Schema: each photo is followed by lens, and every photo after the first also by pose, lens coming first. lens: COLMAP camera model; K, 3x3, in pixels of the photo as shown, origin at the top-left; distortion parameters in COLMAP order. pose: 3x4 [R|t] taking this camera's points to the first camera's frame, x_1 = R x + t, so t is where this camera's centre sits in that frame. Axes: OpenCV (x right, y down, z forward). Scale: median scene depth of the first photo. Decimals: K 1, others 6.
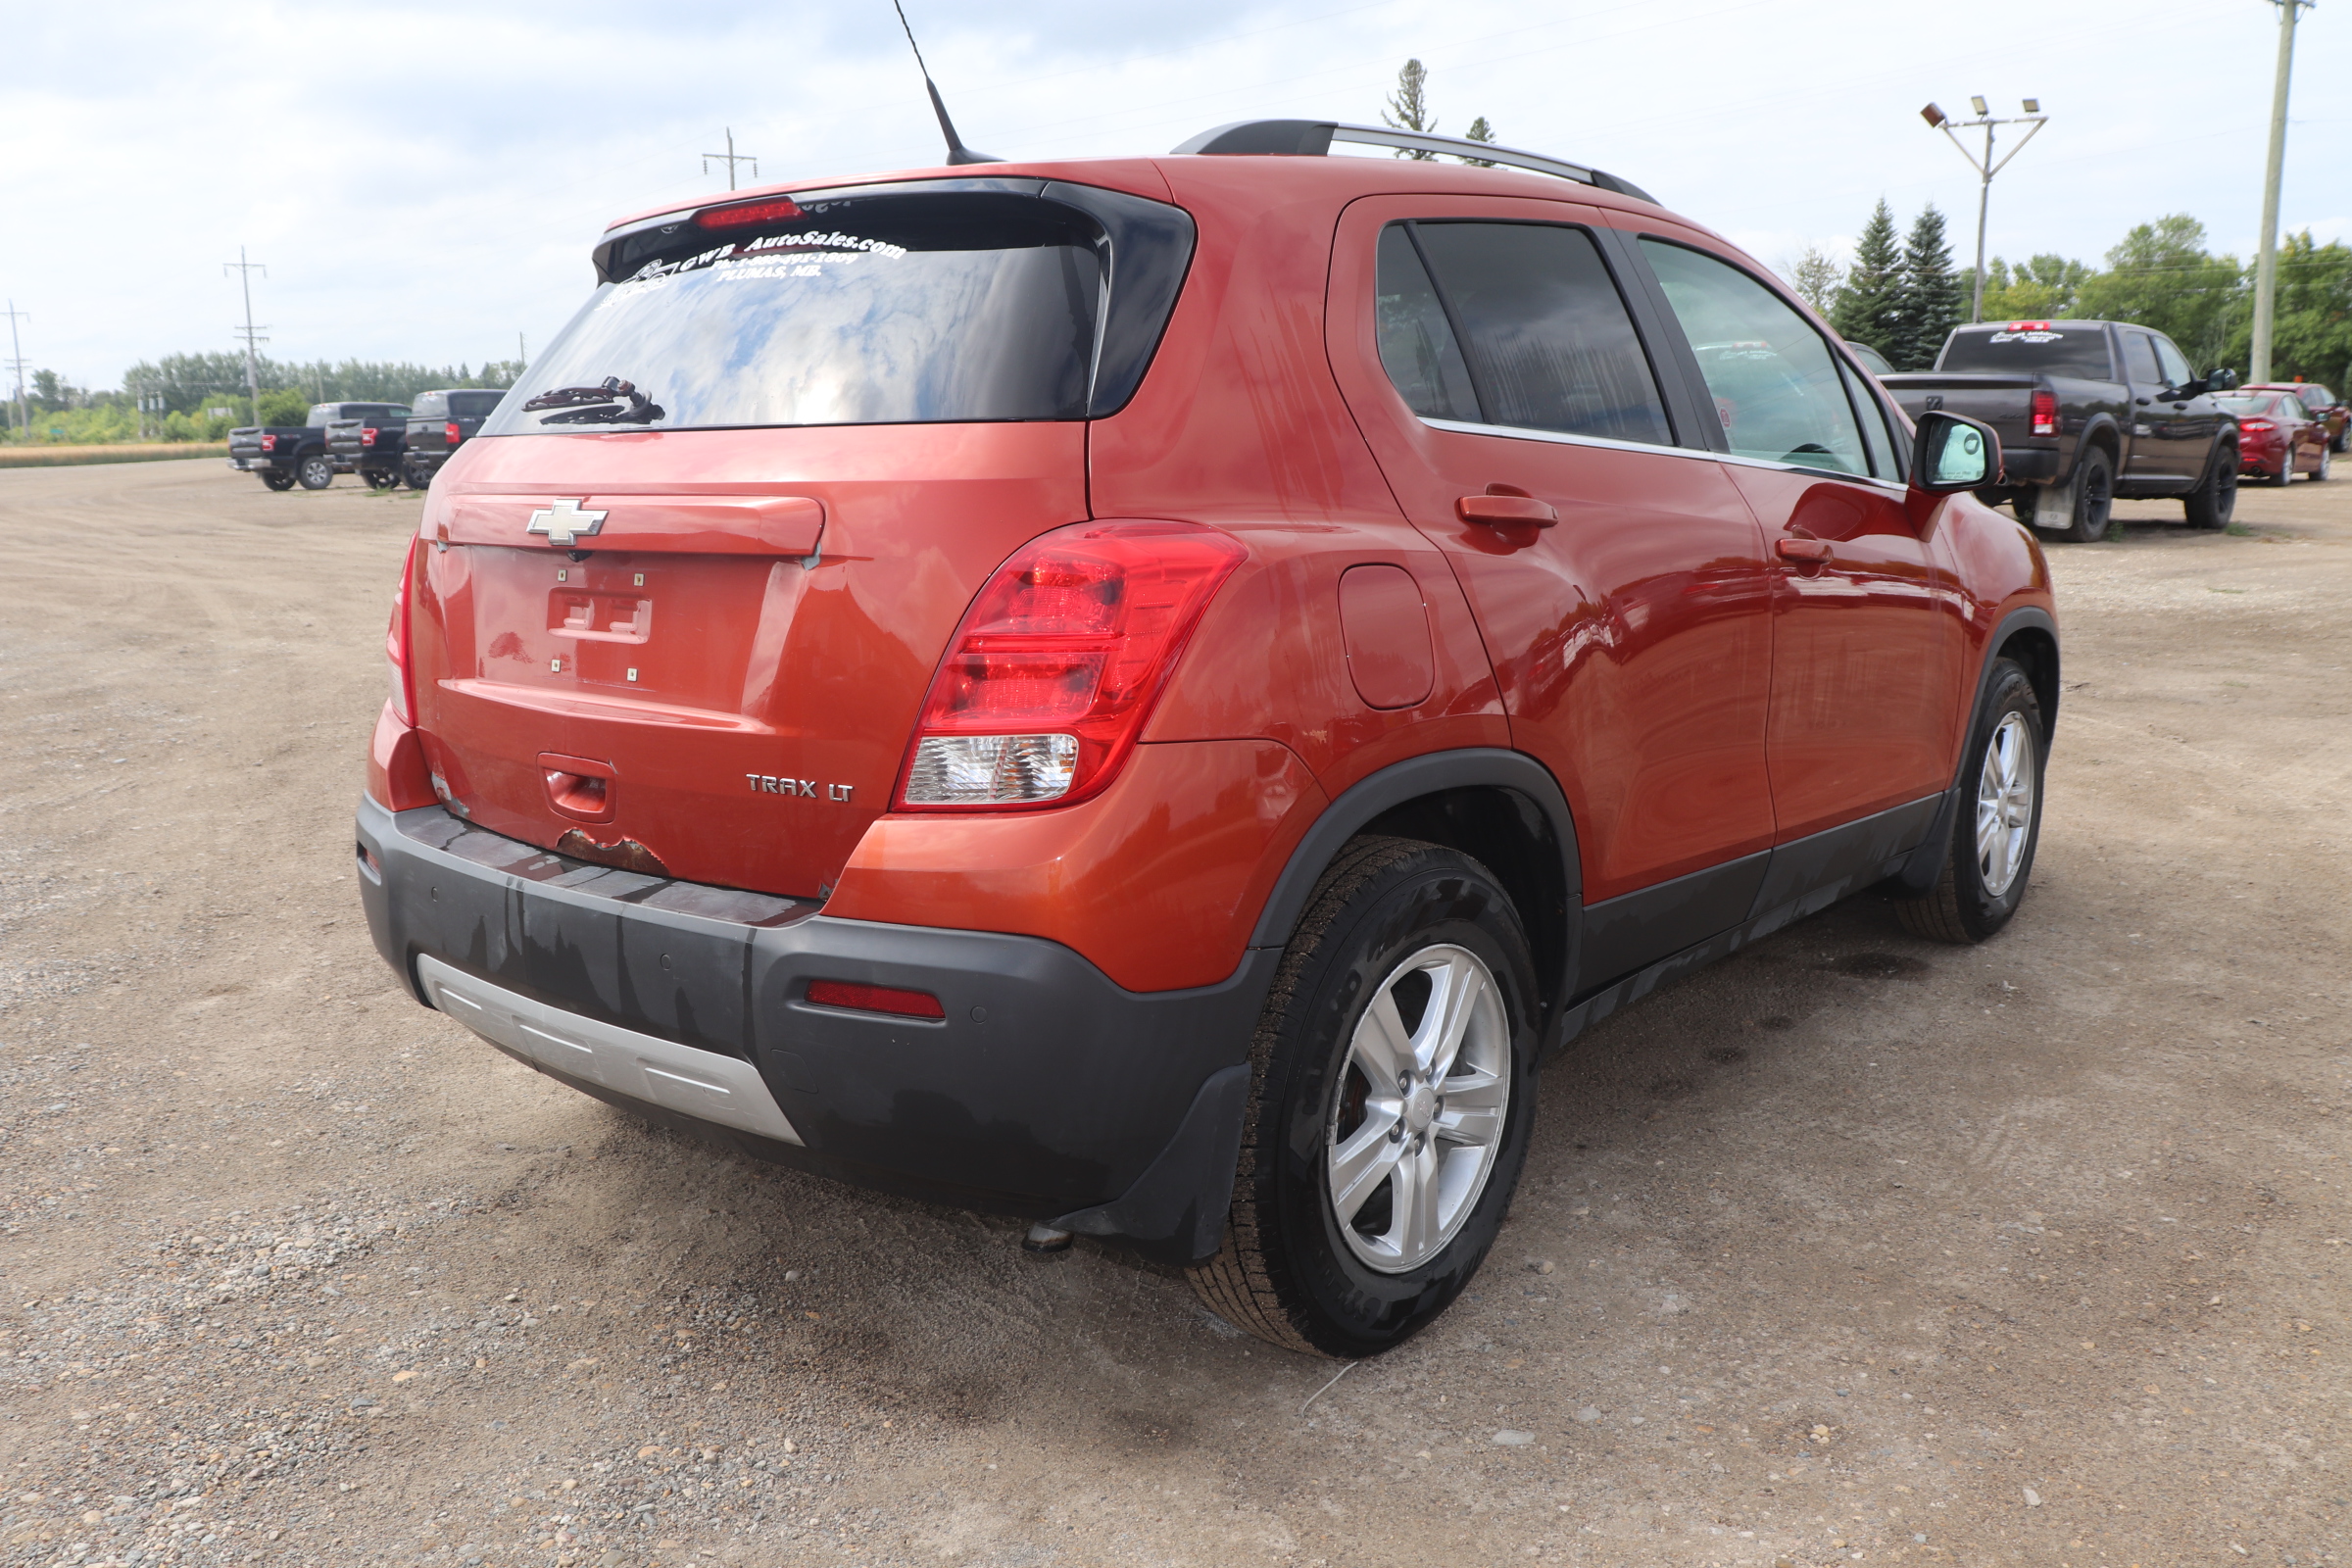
lens RADIAL K [[1955.2, 0, 1176.0], [0, 1955.2, 784.0], [0, 0, 1]] dist [-0.167384, 0.151466]
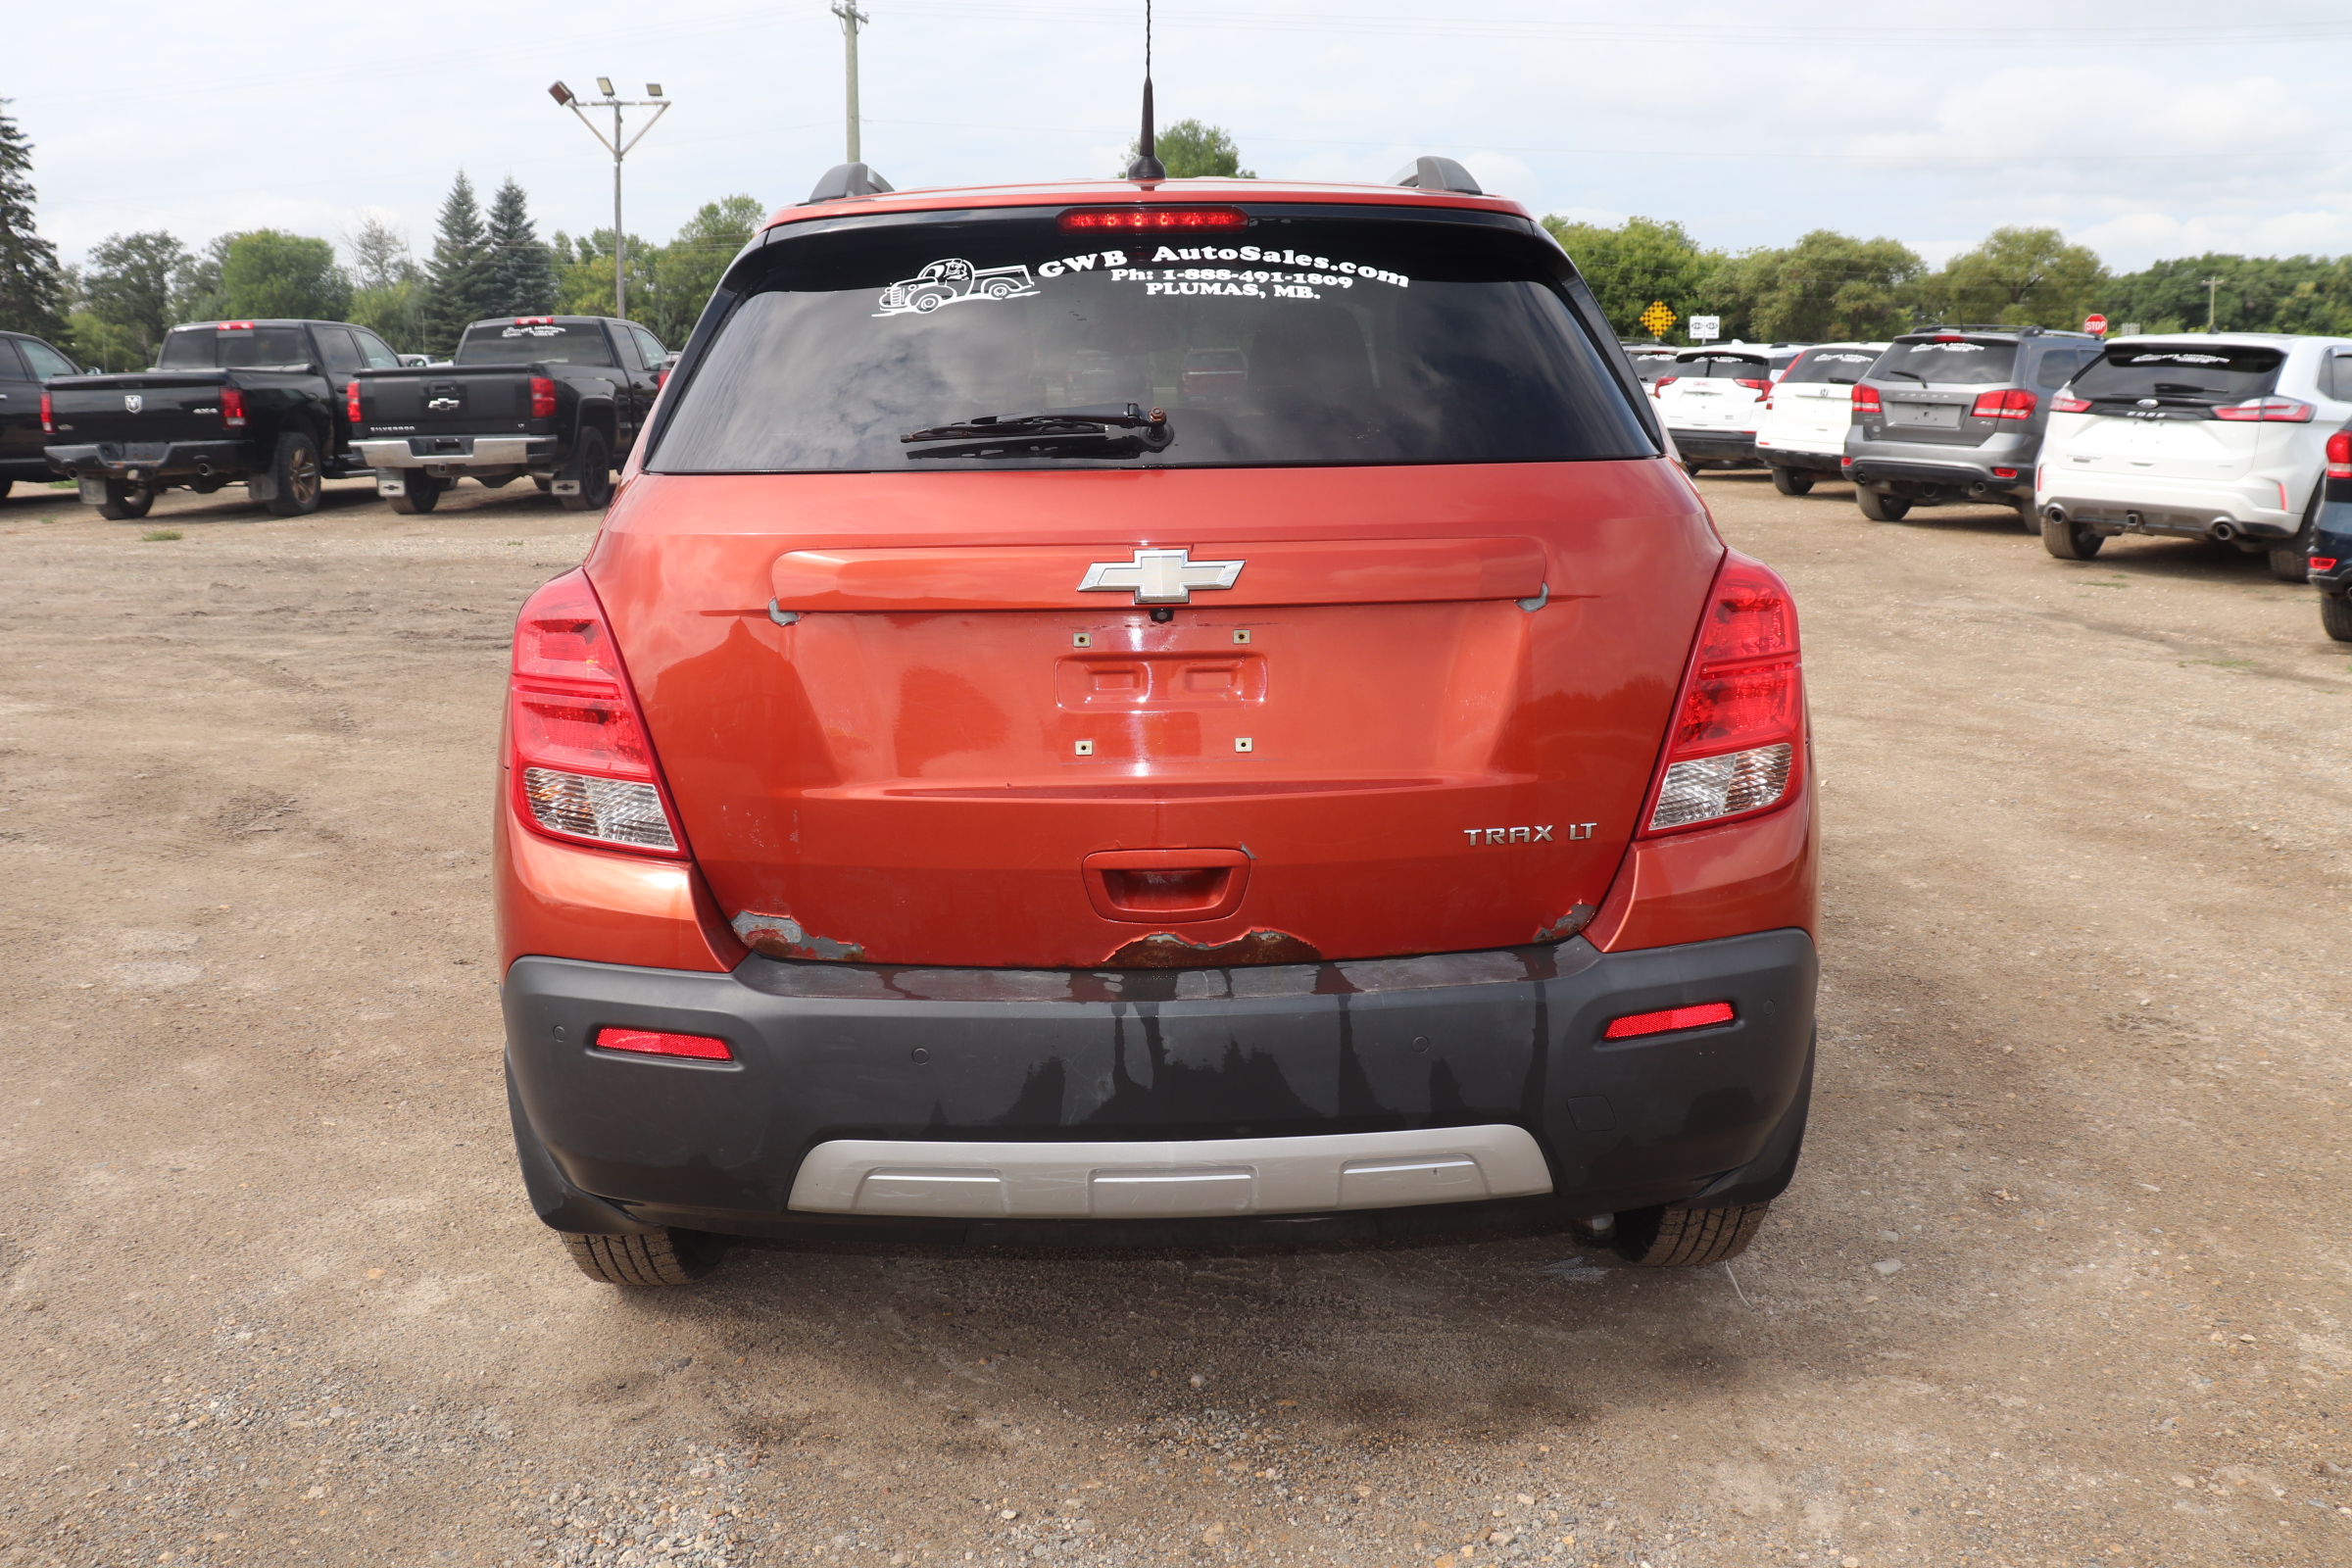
lens RADIAL K [[1955.2, 0, 1176.0], [0, 1955.2, 784.0], [0, 0, 1]] dist [-0.167384, 0.151466]
pose [[0.742642, -0.134822, 0.655977, -0.832084], [0.125146, 0.990209, 0.061837, -0.091394], [-0.657891, 0.036170, 0.752244, 0.326389]]
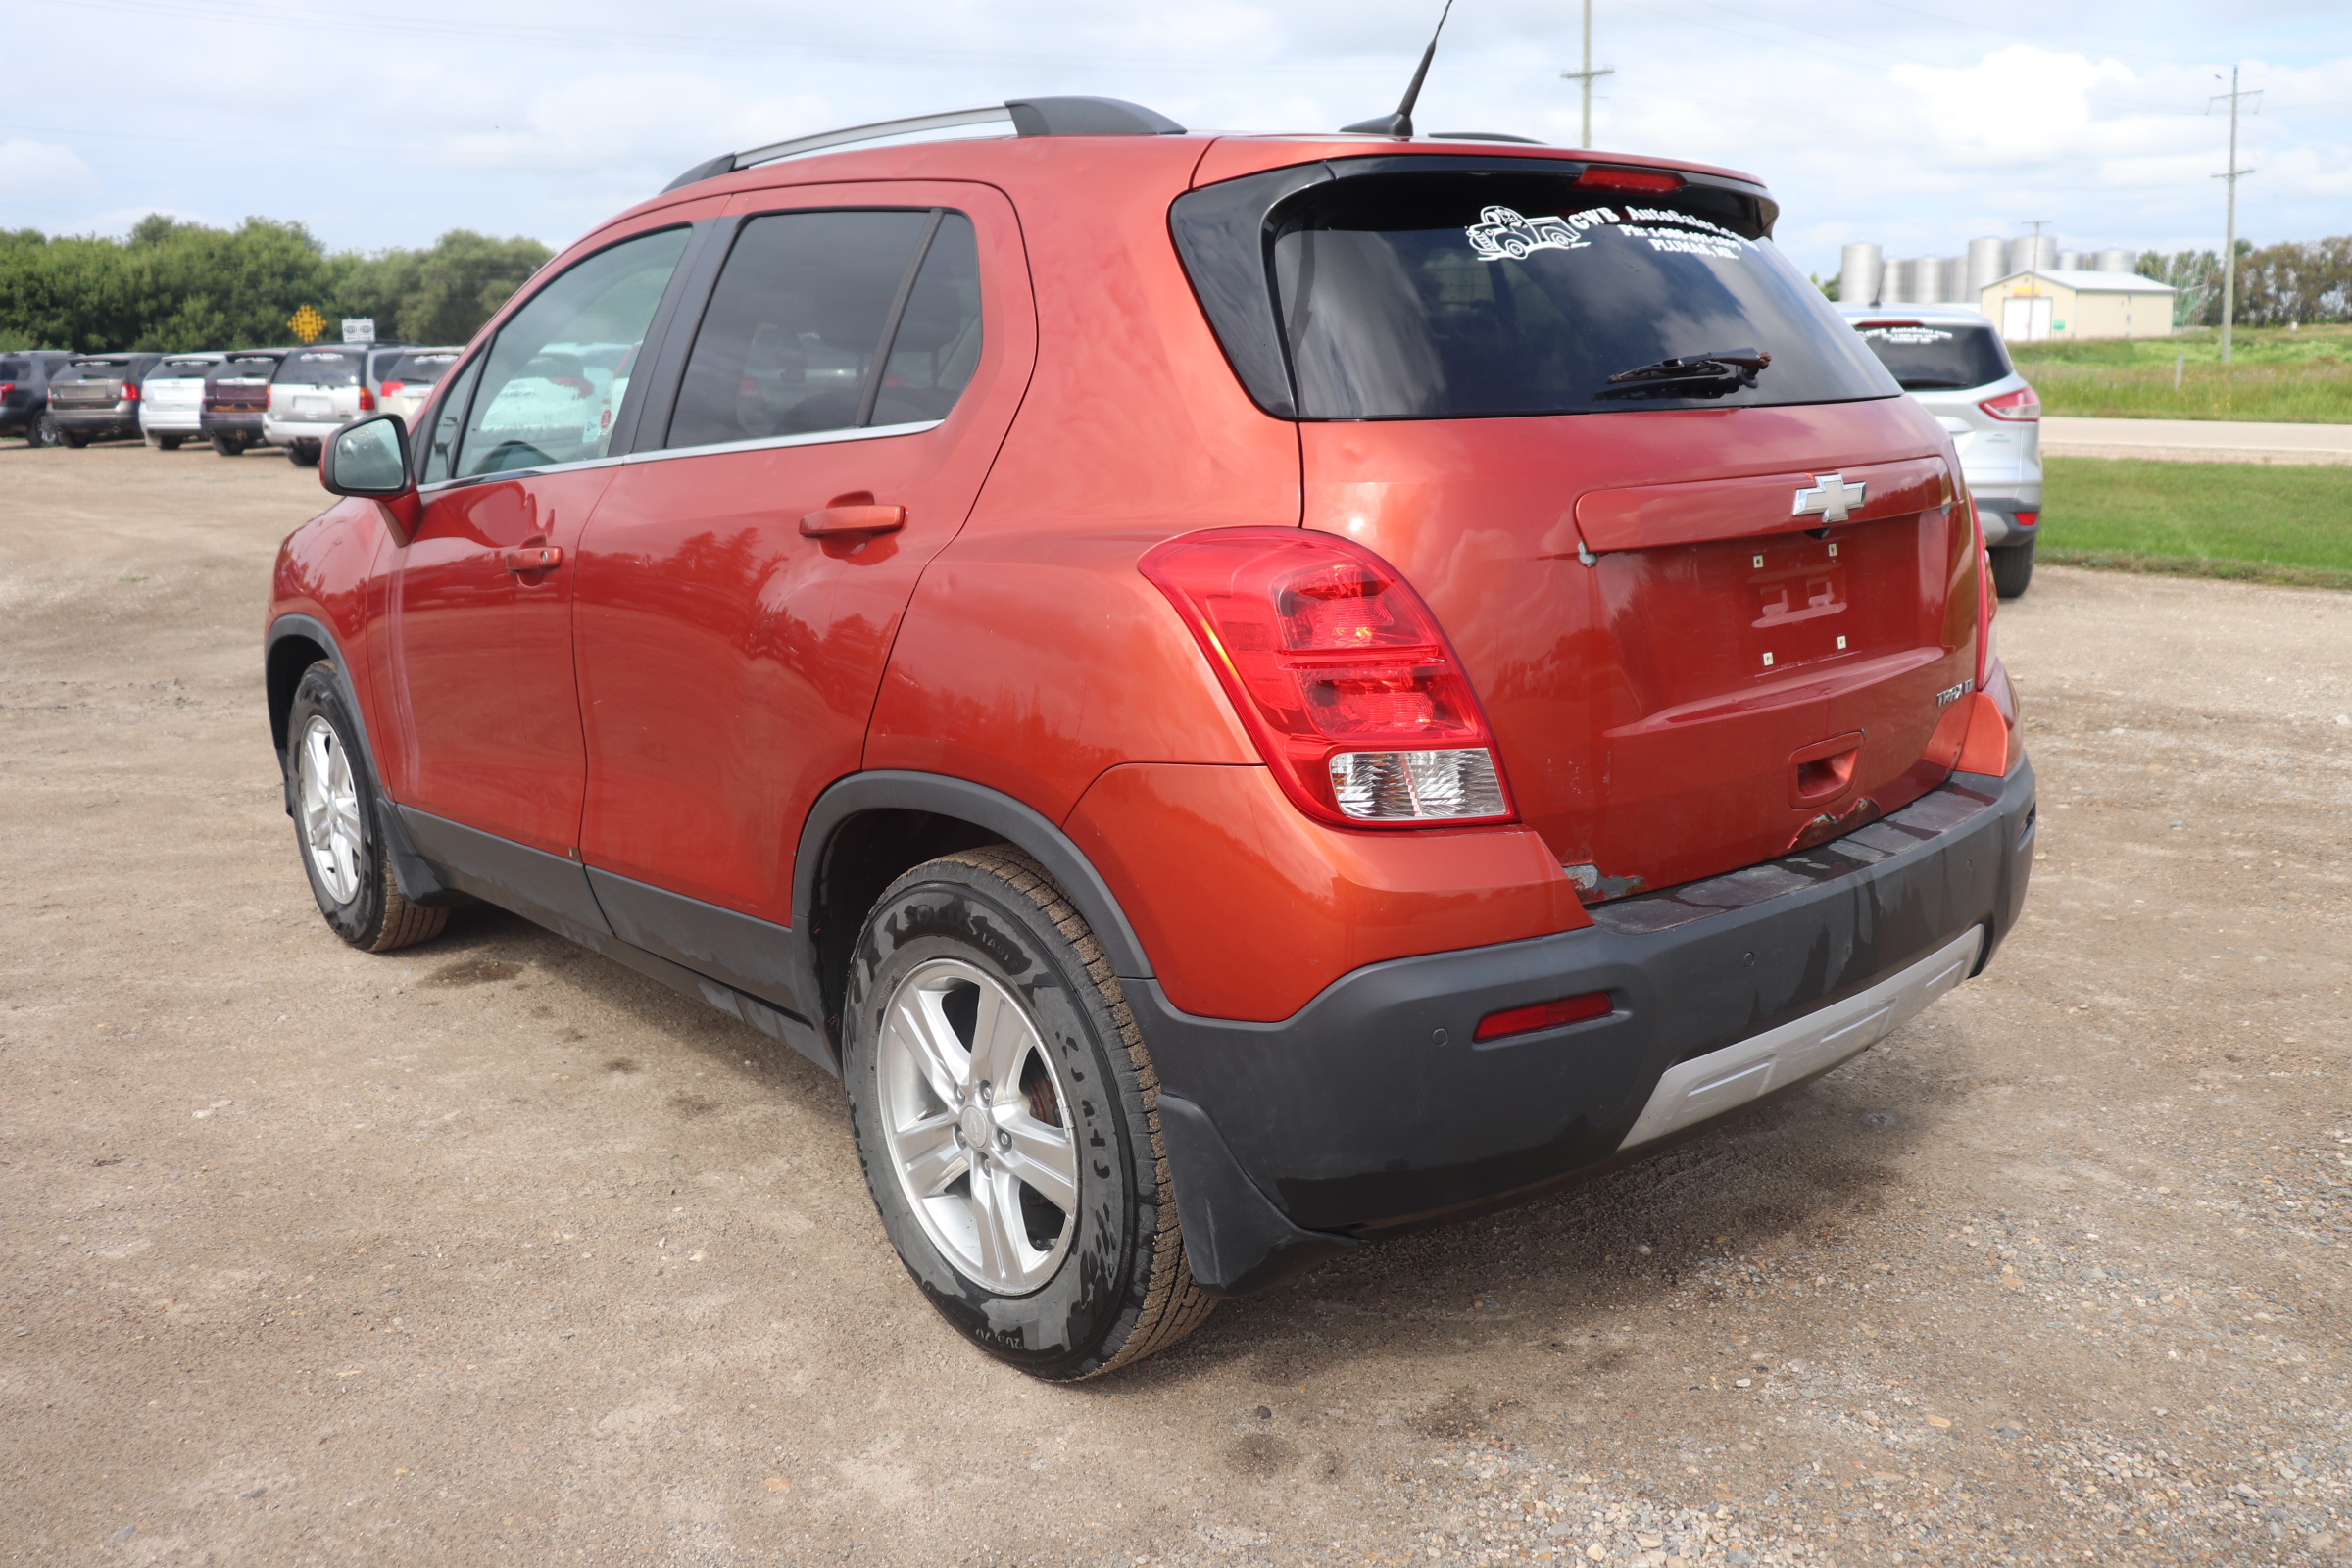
lens RADIAL K [[1955.2, 0, 1176.0], [0, 1955.2, 784.0], [0, 0, 1]] dist [-0.167384, 0.151466]
pose [[0.130710, -0.207097, 0.969549, -1.238855], [0.202192, 0.962954, 0.178430, -0.221055], [-0.970584, 0.172713, 0.167741, 1.104794]]
